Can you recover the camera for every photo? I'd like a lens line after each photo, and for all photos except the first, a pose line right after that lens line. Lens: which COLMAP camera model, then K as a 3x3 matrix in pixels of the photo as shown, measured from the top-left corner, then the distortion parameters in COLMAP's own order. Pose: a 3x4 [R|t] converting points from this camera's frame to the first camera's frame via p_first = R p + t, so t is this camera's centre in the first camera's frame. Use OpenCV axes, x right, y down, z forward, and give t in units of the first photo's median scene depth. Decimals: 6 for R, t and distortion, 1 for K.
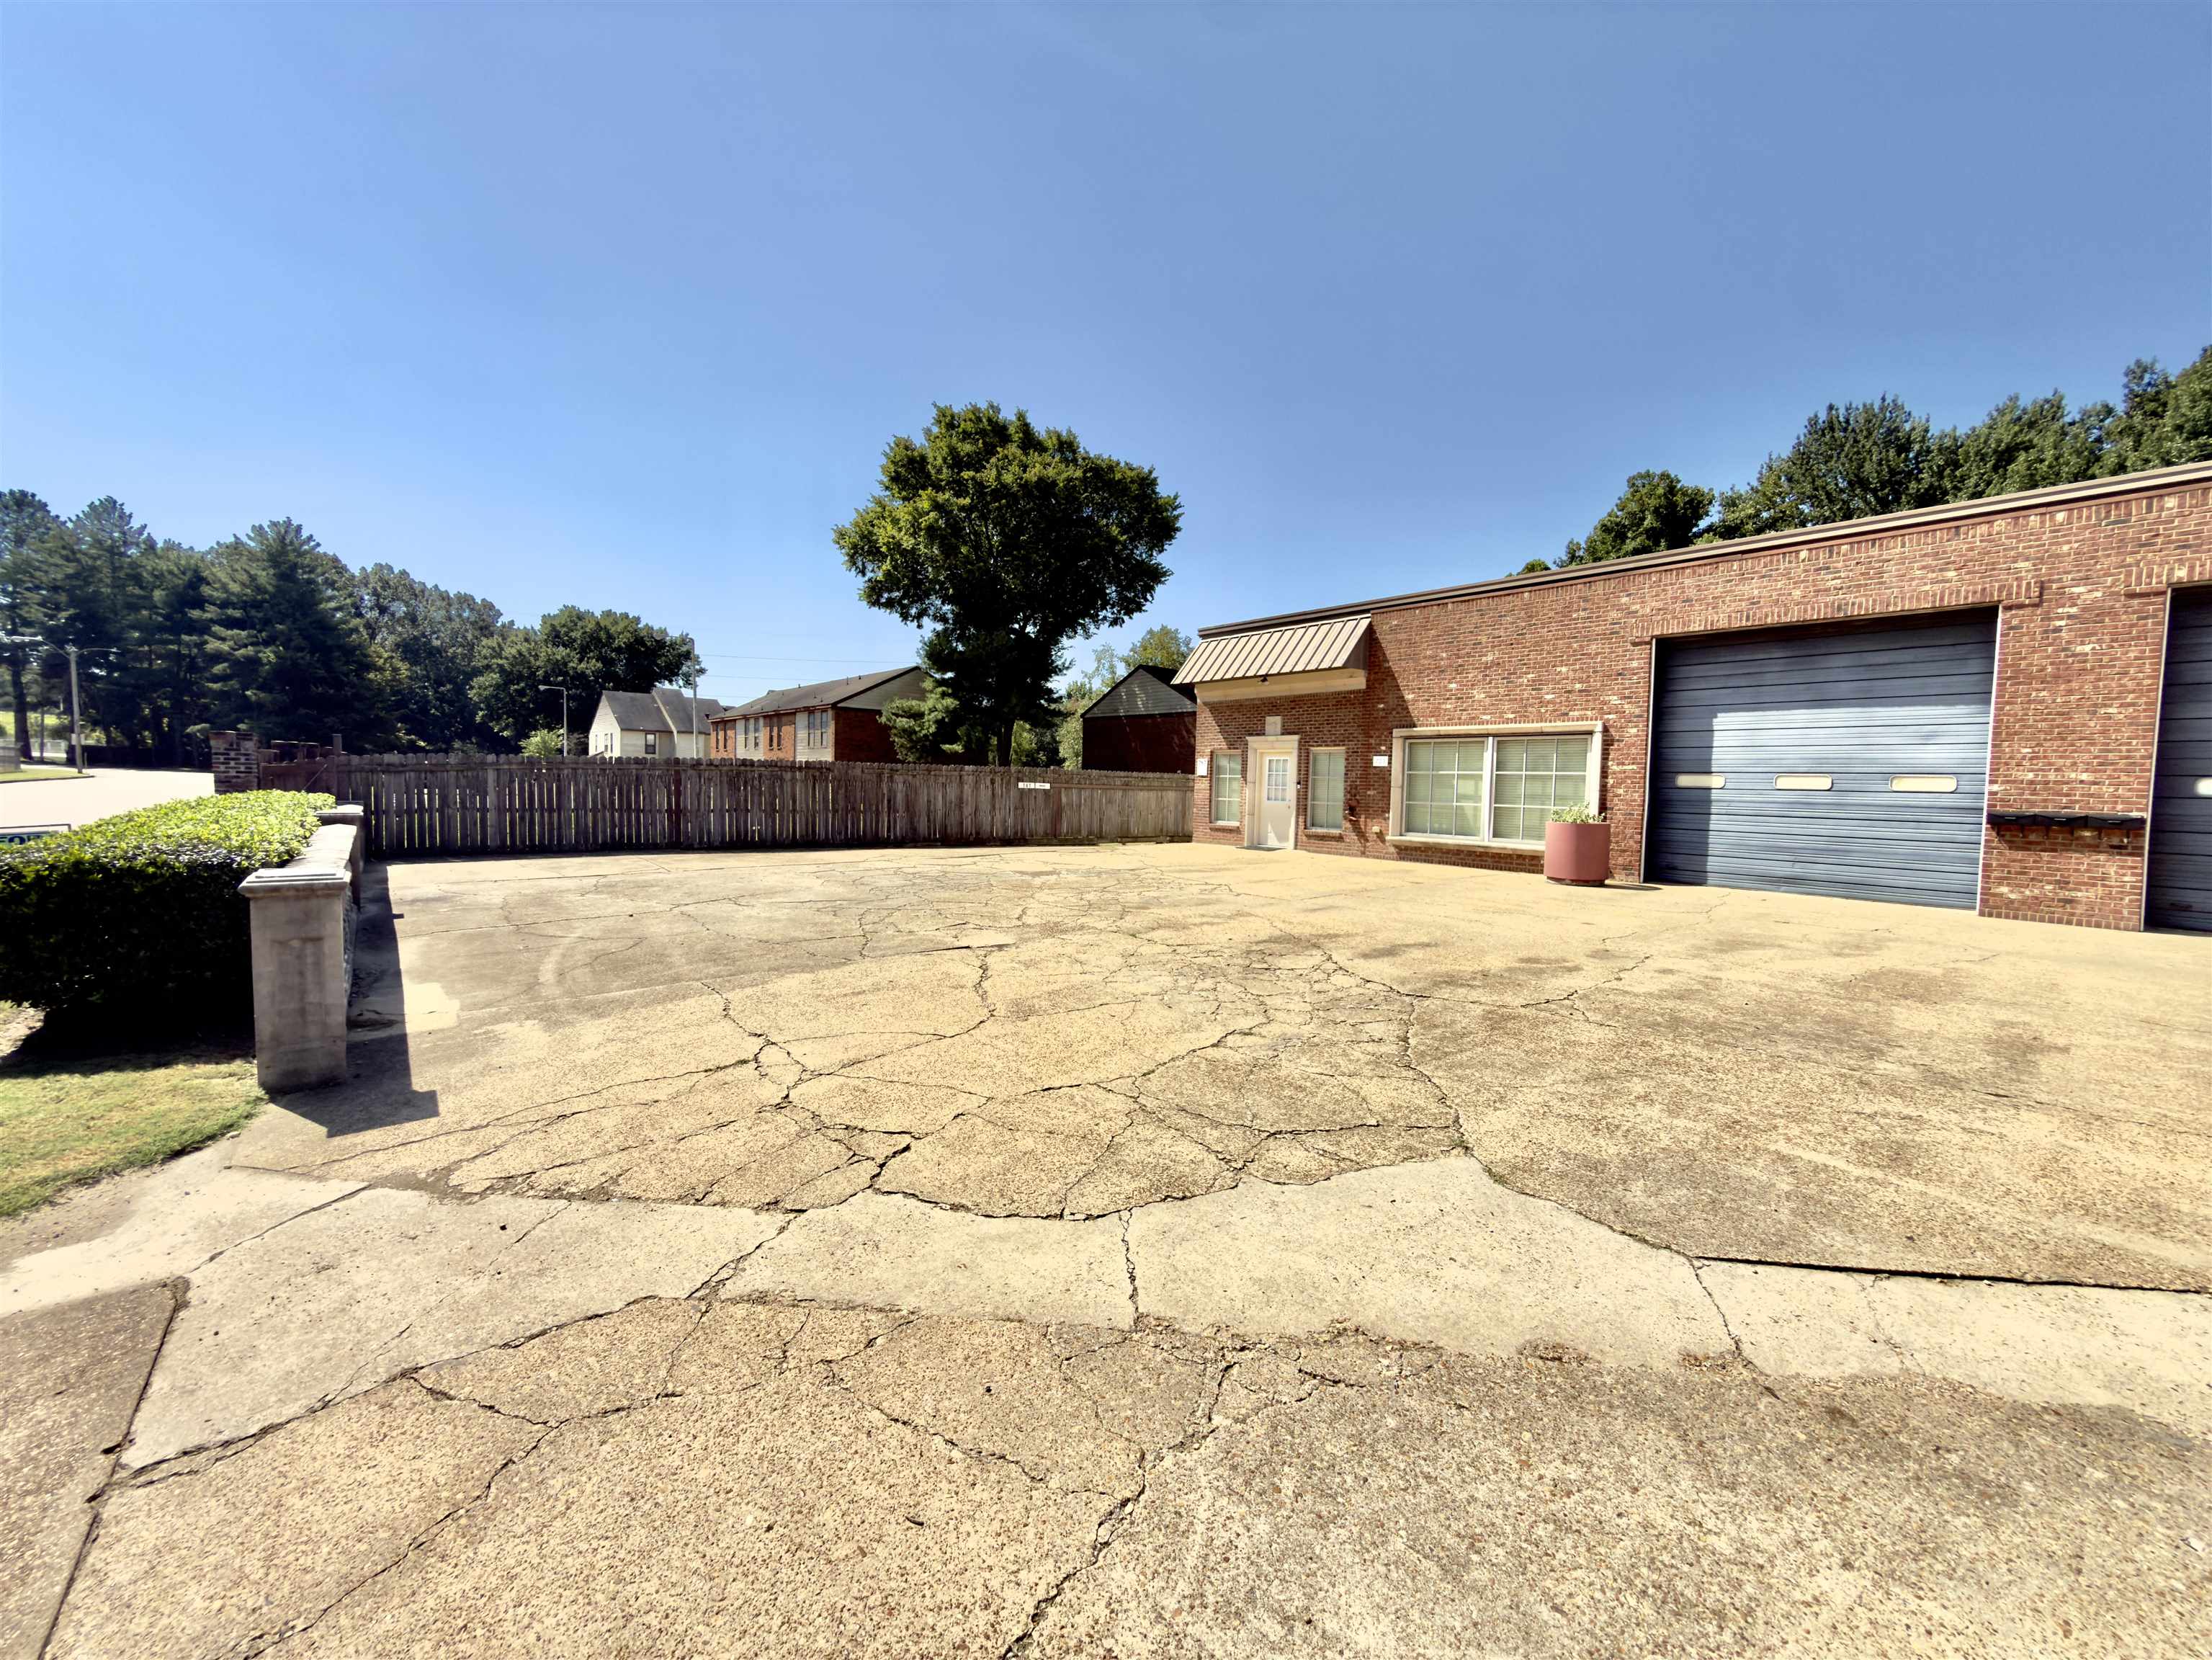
lens RADIAL K [[884.3, 0, 1096.1], [0, 884.3, 833.3], [0, 0, 1]] dist [0.001297, -0.000057]
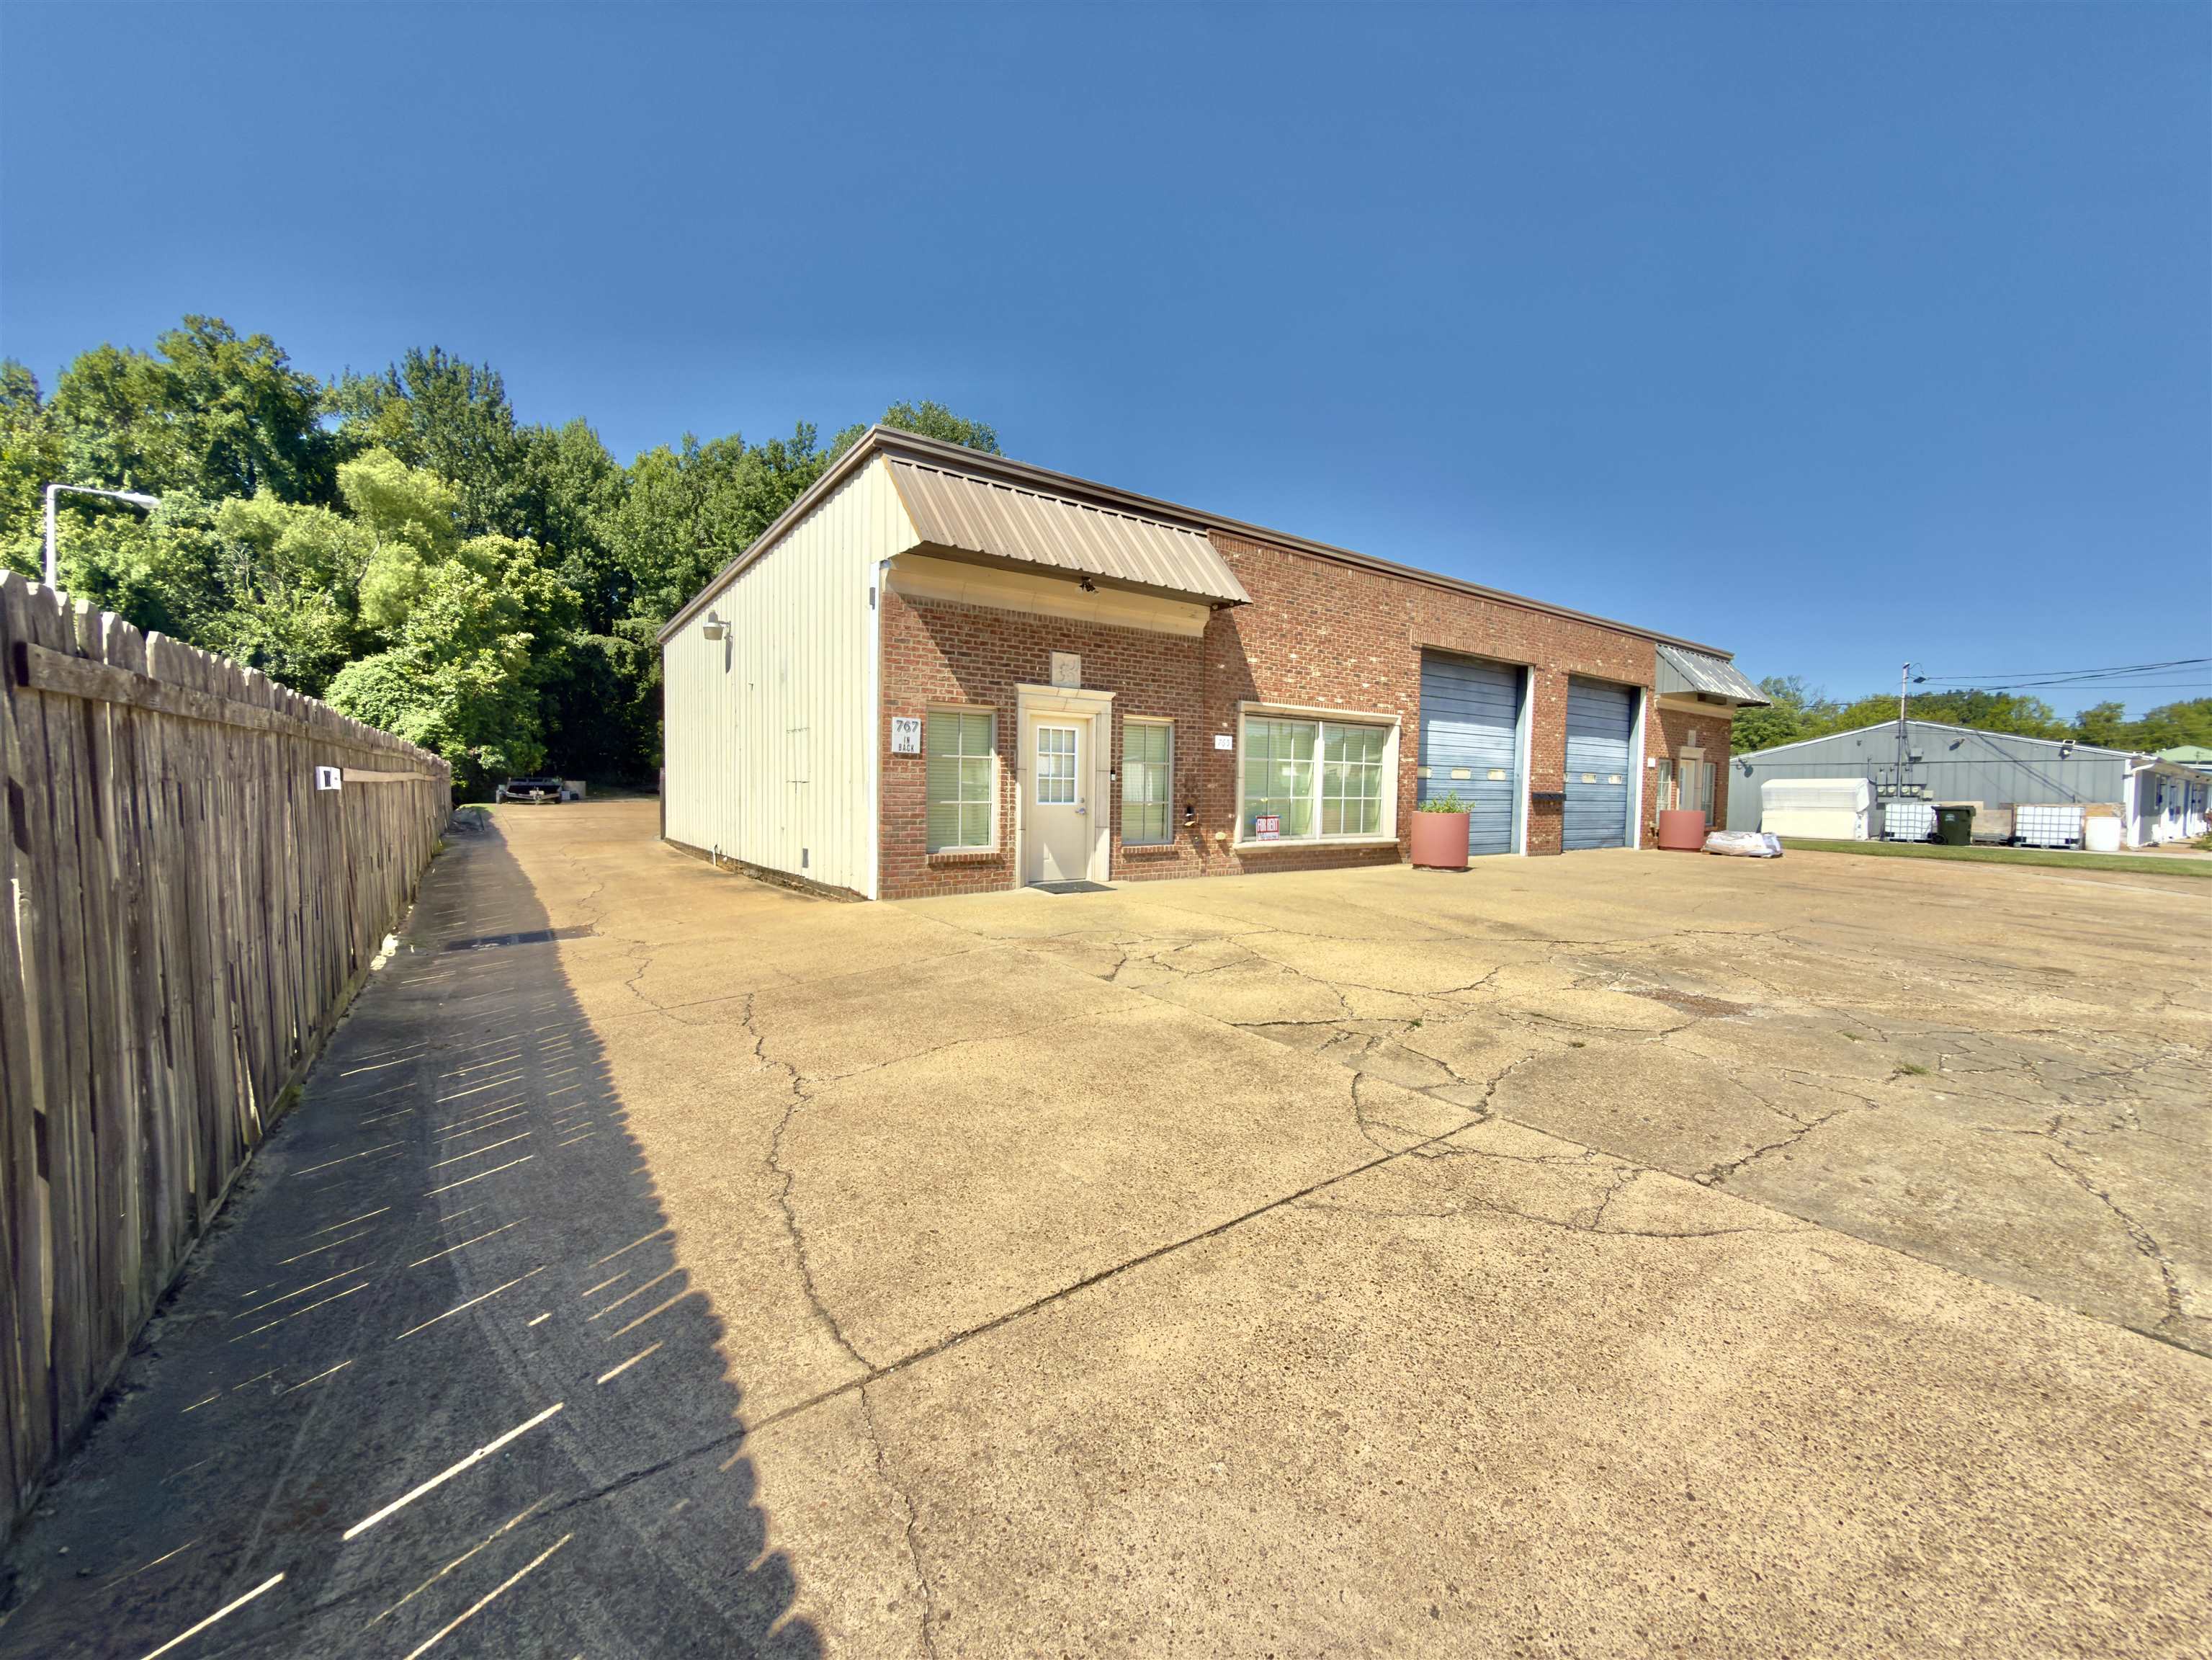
lens RADIAL K [[884.3, 0, 1109.3], [0, 884.3, 827.8], [0, 0, 1]] dist [0.001297, -0.000057]
pose [[0.043744, -0.065158, 0.996916, -0.415953], [0.046234, 0.996934, 0.063131, -0.062097], [-0.997972, 0.043329, 0.046623, 1.067633]]
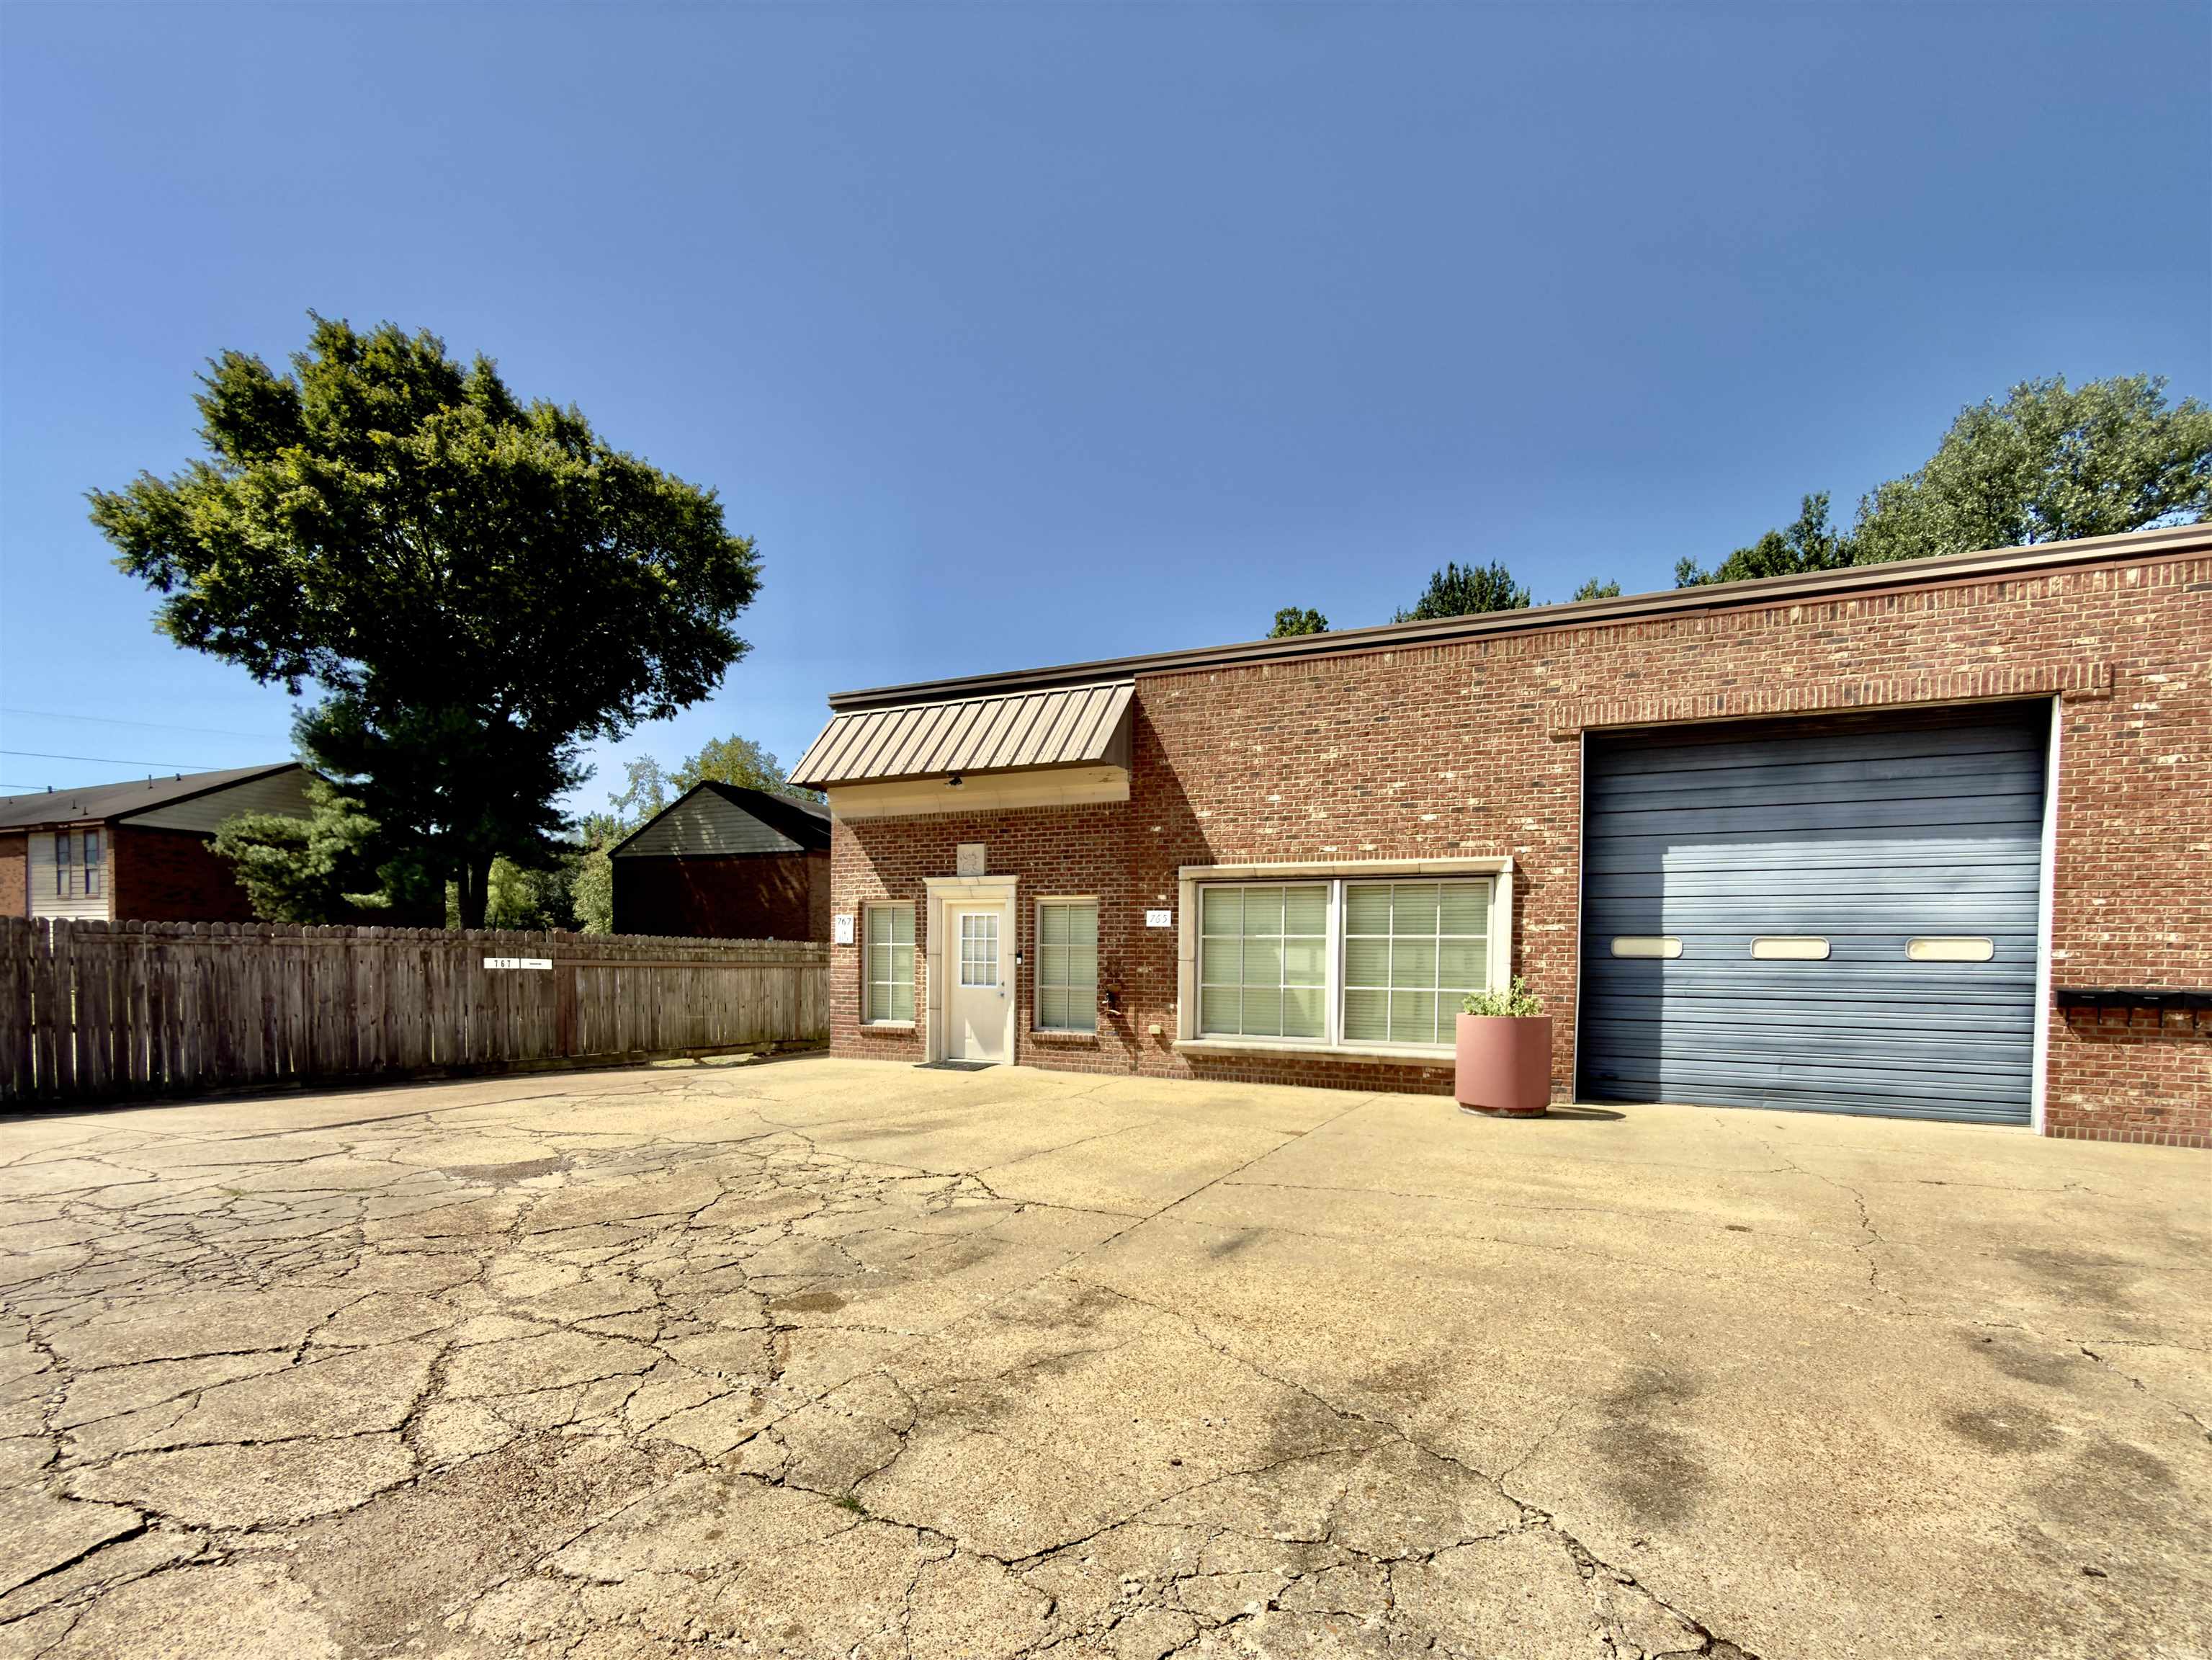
lens RADIAL K [[1060.9, 0, 1140.3], [0, 1060.9, 999.9], [0, 0, 1]] dist [0.003771, -0.000246]
pose [[0.902171, -0.027807, 0.430482, -0.008984], [0.033085, 0.999441, -0.004778, -0.021987], [-0.430108, 0.018553, 0.902587, 0.342007]]
